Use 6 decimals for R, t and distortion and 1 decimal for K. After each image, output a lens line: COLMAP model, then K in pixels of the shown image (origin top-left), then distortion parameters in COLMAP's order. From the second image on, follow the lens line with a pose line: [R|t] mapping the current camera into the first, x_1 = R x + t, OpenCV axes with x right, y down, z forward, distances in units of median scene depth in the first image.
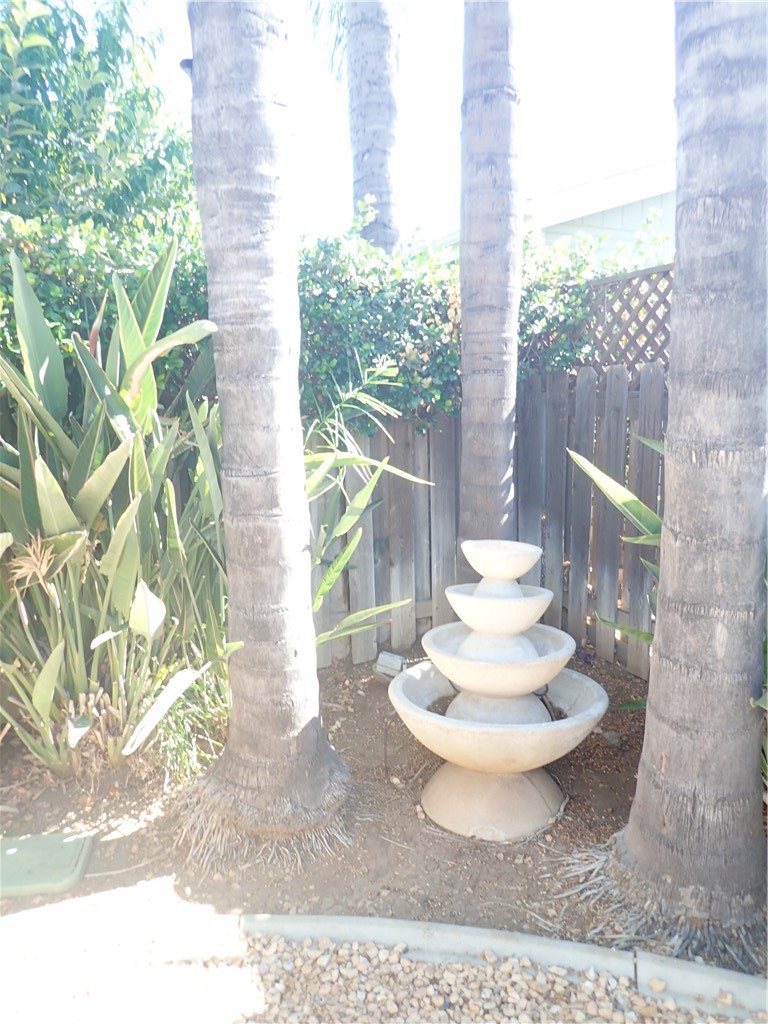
lens RADIAL K [[759.5, 0, 380.8], [0, 759.5, 505.3], [0, 0, 1]] dist [0.007665, -0.011543]
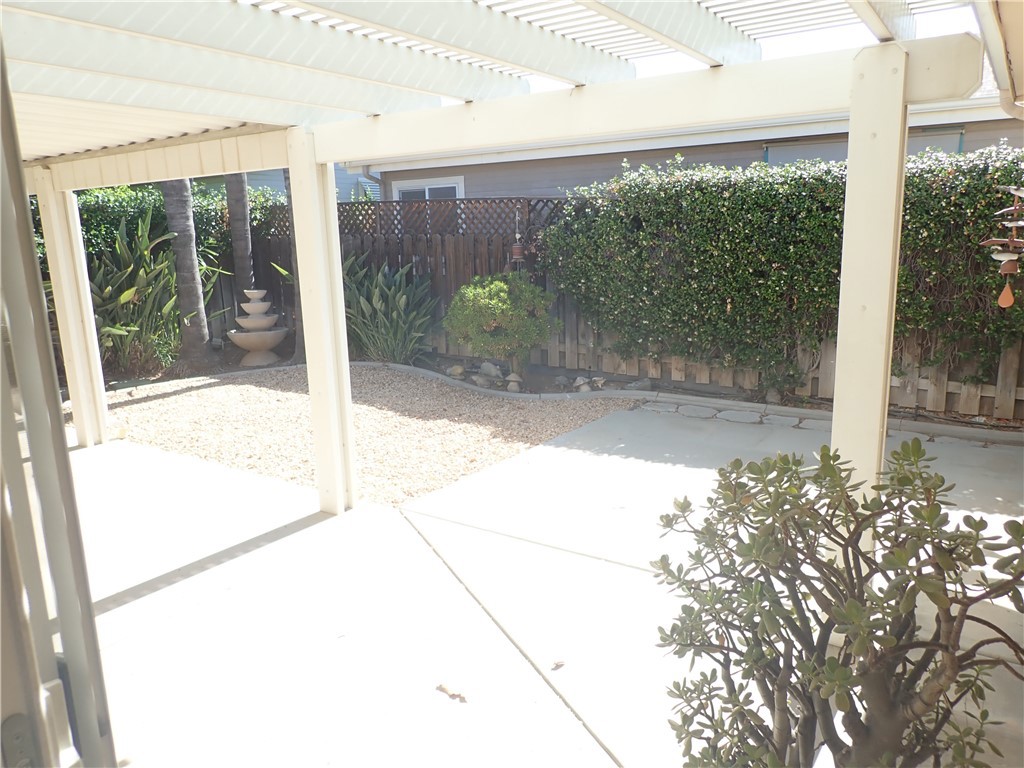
lens RADIAL K [[759.5, 0, 509.3], [0, 759.5, 388.1], [0, 0, 1]] dist [0.007665, -0.011543]
pose [[0.851874, -0.115505, 0.510851, -0.708377], [0.079251, 0.992575, 0.092269, 0.273985], [-0.517716, -0.038116, 0.854703, -2.728421]]
